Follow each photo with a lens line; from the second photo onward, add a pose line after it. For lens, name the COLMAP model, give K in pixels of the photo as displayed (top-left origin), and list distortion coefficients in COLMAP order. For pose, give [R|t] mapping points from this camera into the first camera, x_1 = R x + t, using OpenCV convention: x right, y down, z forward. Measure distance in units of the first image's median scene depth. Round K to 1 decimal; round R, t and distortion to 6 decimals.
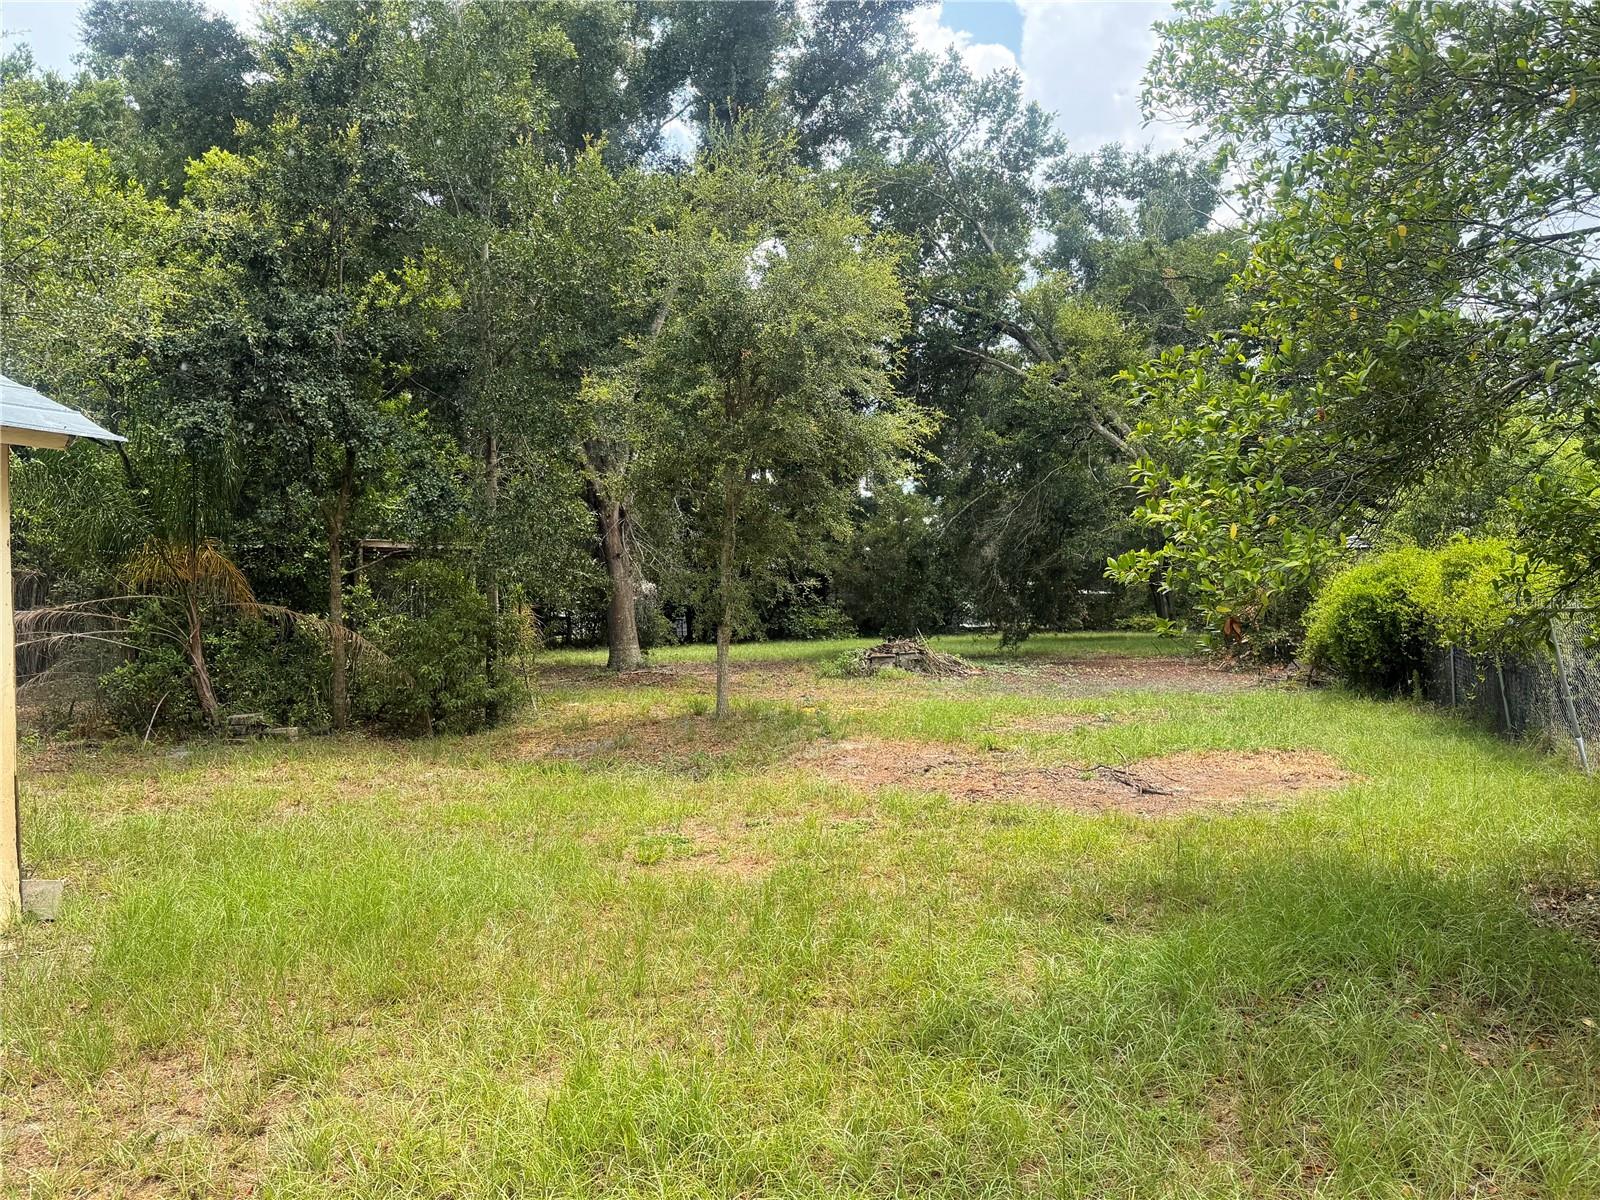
lens RADIAL K [[1320.7, 0, 800.0], [0, 1320.7, 600.0], [0, 0, 1]] dist [0.207793, -0.534444]
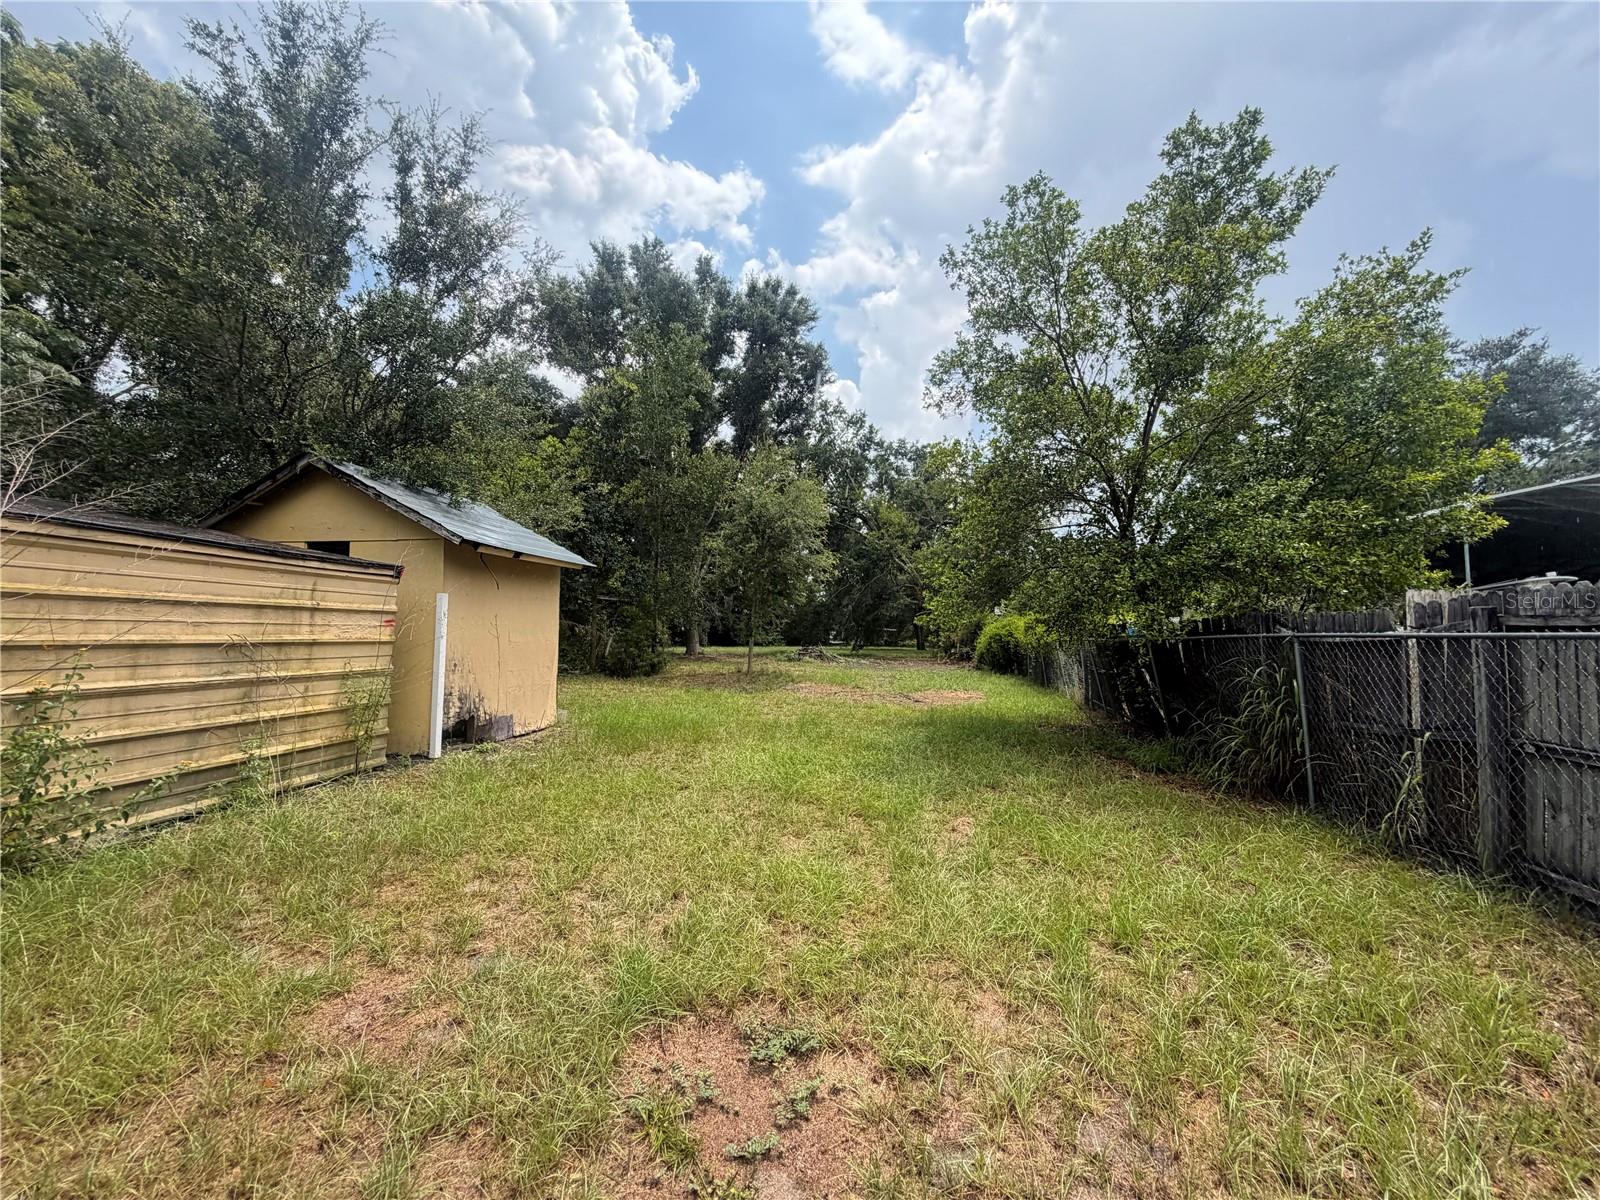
lens RADIAL K [[634.2, 0, 795.3], [0, 634.2, 597.8], [0, 0, 1]] dist [0.000658, 0.000065]
pose [[0.996449, 0.041682, 0.073154, -0.032718], [-0.038005, 0.997978, -0.050955, 0.002082], [-0.075130, 0.047993, 0.996018, -0.100948]]
